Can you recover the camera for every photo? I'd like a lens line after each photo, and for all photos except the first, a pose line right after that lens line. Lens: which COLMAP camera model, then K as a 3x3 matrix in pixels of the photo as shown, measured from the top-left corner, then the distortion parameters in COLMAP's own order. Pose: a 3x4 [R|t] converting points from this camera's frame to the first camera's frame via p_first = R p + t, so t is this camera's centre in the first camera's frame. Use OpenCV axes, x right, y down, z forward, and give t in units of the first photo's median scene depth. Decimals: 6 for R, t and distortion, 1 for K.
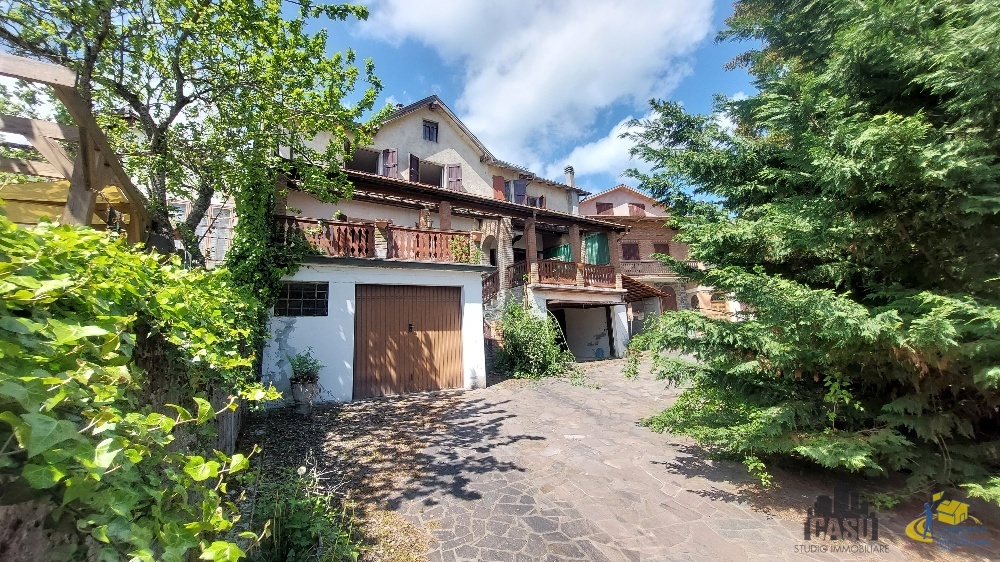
lens RADIAL K [[401.8, 0, 500.0], [0, 401.8, 281.0], [0, 0, 1]] dist [0.000228, 0.000011]
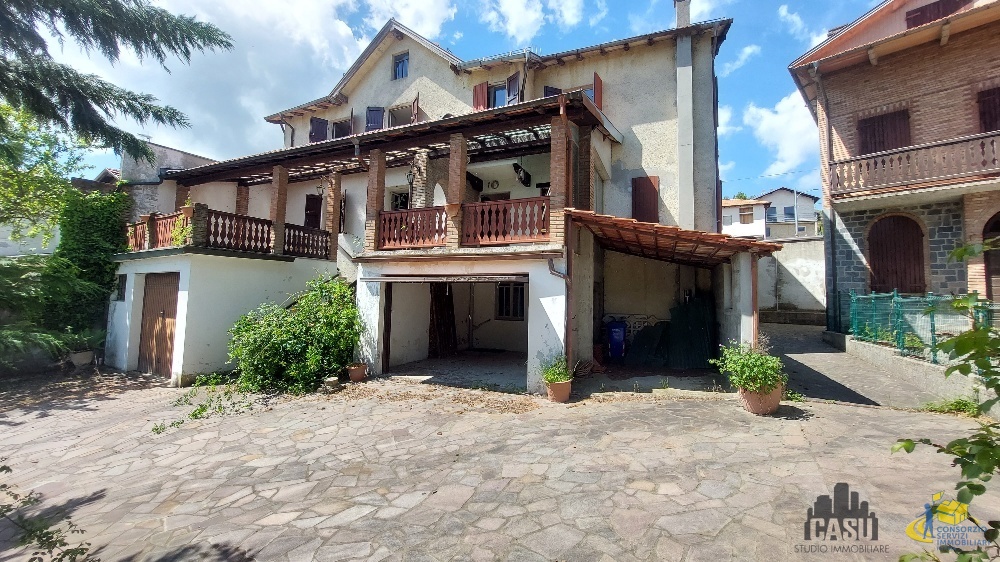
lens RADIAL K [[401.8, 0, 500.0], [0, 401.8, 281.0], [0, 0, 1]] dist [0.000228, 0.000011]
pose [[0.536271, 0.002737, -0.844041, 0.647613], [0.089365, 0.994190, 0.060002, 0.029046], [0.839301, -0.107605, 0.532911, 0.722941]]
